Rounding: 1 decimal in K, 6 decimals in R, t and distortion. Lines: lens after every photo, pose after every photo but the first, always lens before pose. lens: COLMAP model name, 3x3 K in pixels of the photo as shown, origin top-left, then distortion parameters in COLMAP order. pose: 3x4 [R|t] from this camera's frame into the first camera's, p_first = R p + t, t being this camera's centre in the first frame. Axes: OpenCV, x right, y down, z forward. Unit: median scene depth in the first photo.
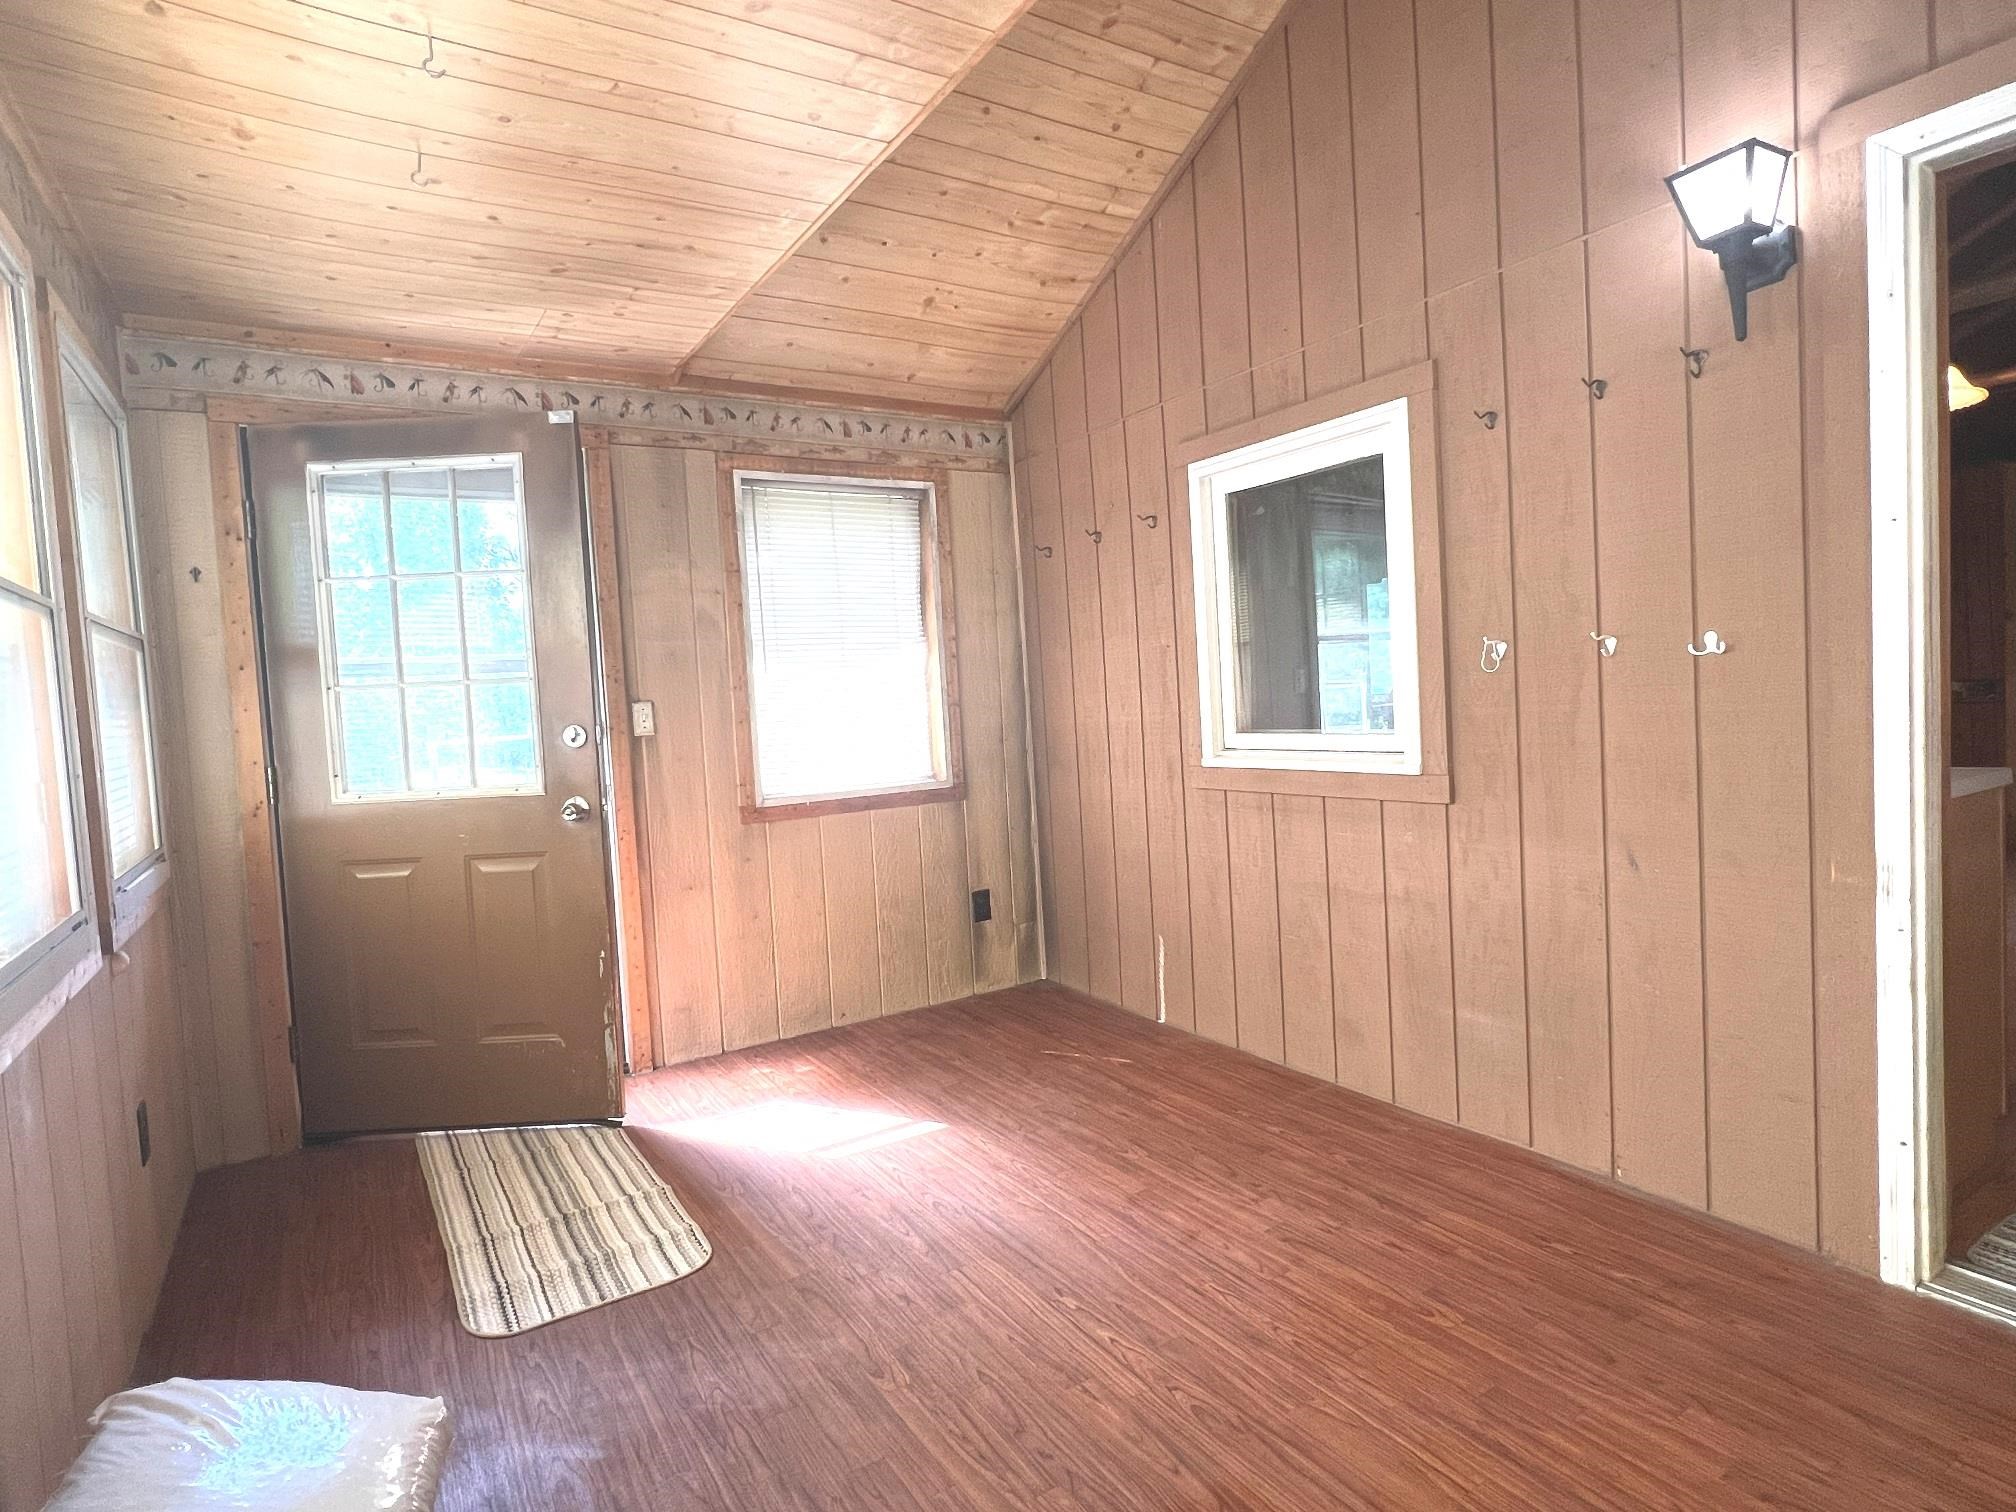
lens RADIAL K [[1078.8, 0, 1002.0], [0, 1078.8, 746.9], [0, 0, 1]] dist [0.000094, -0.001817]
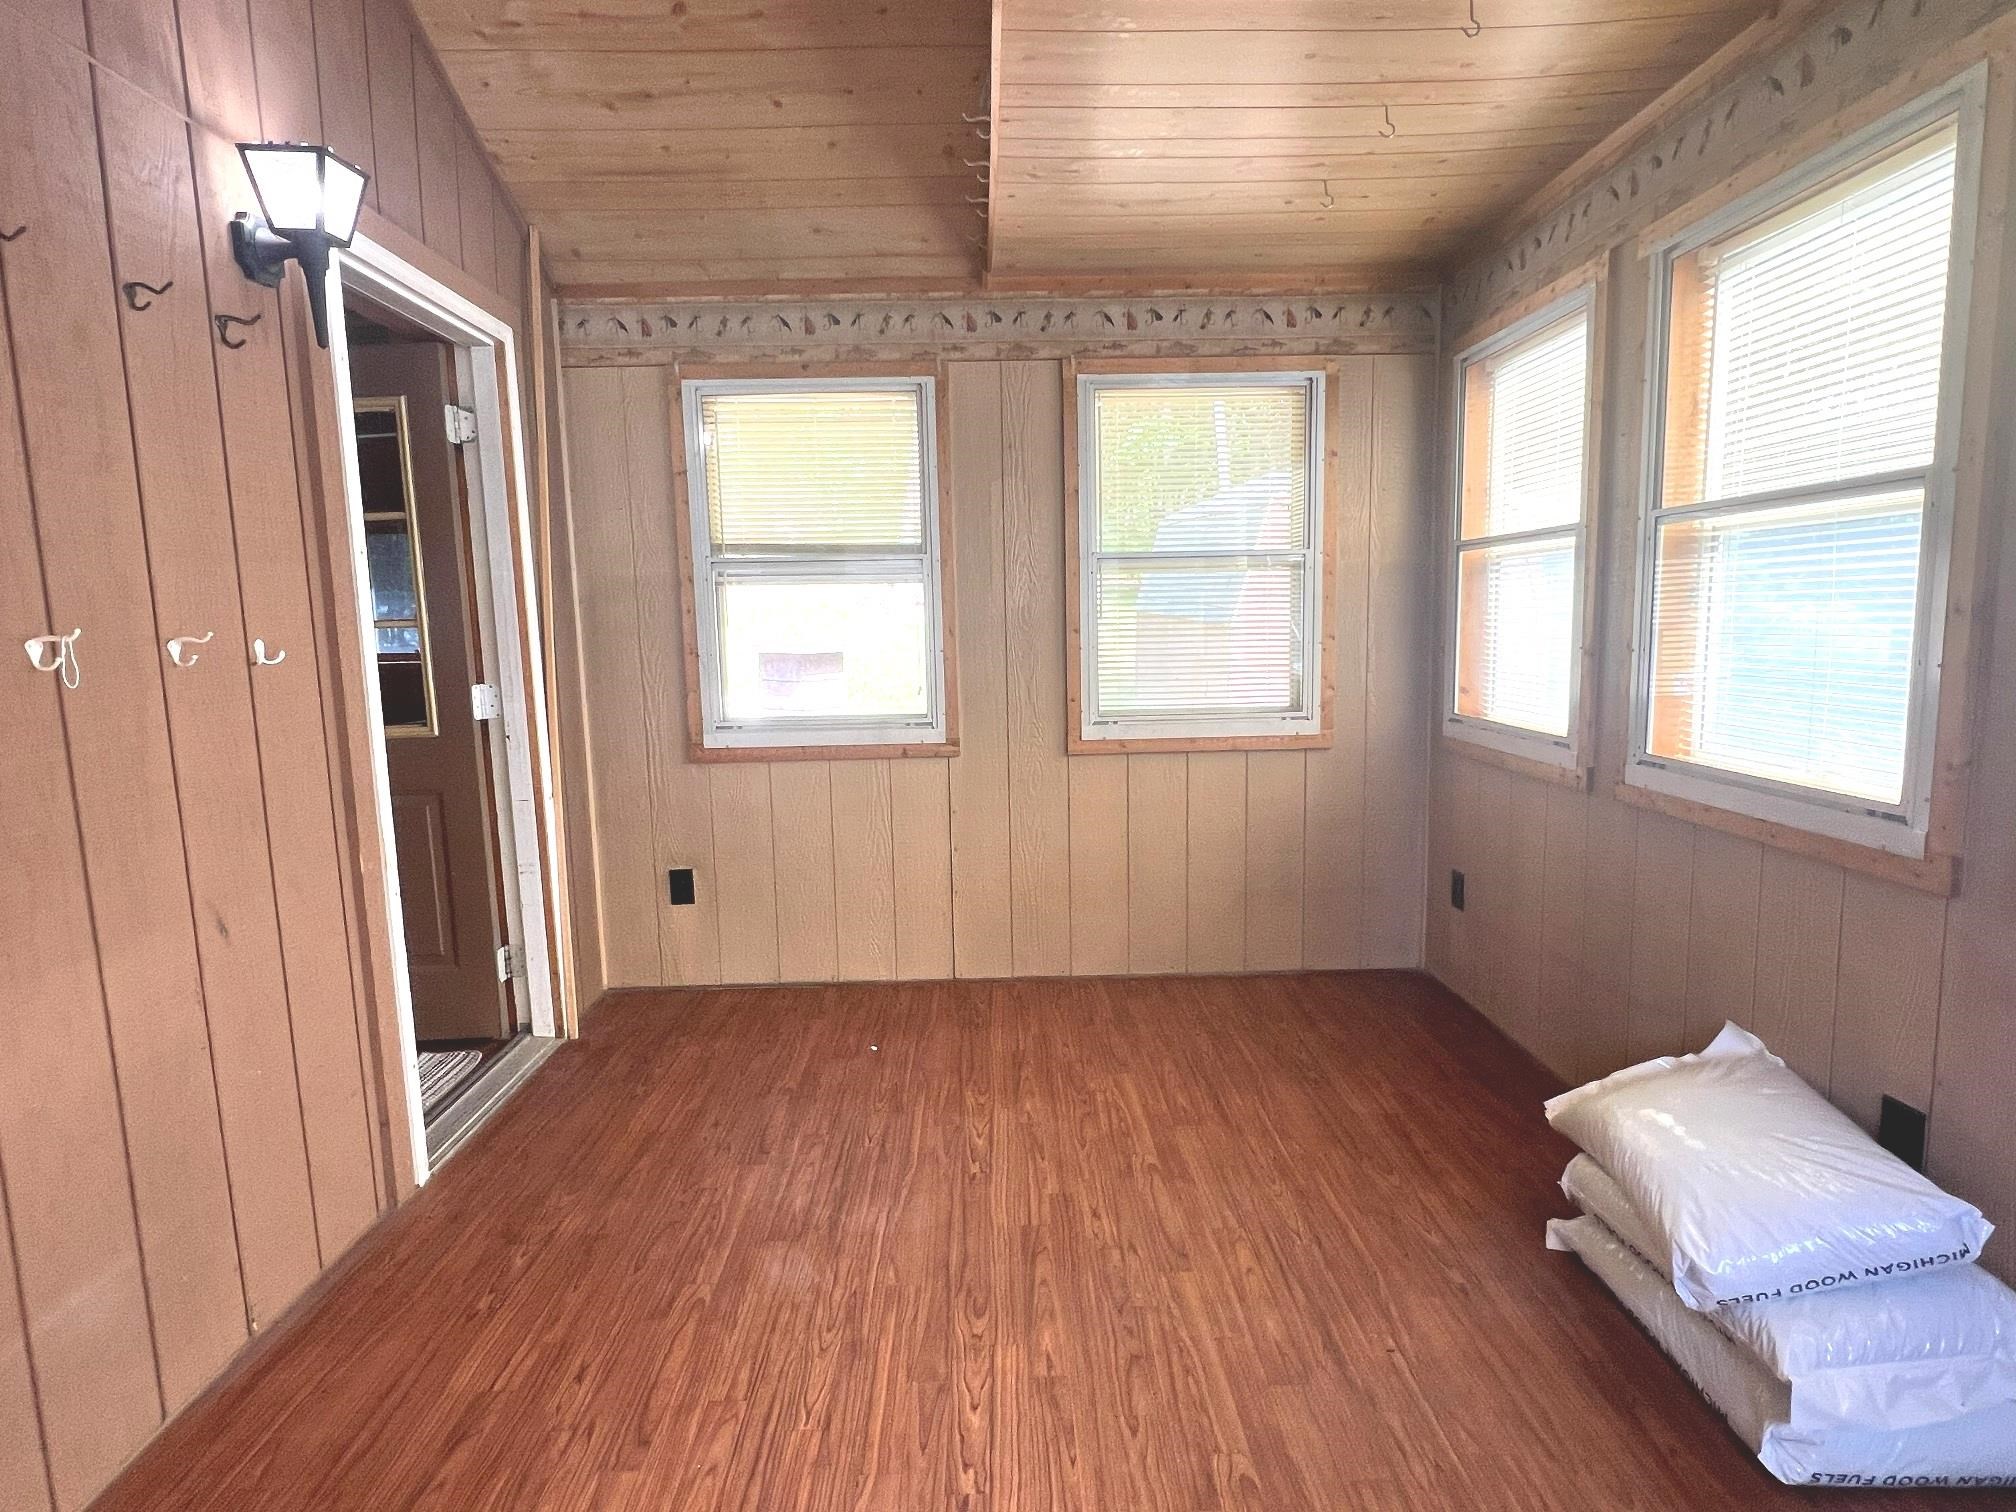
lens RADIAL K [[1078.8, 0, 1009.0], [0, 1078.8, 764.2], [0, 0, 1]] dist [0.000094, -0.001817]
pose [[0.859006, 0.096894, -0.502713, 0.464767], [-0.048901, 0.992966, 0.107826, -0.040904], [0.509624, -0.068040, 0.857702, 0.298481]]
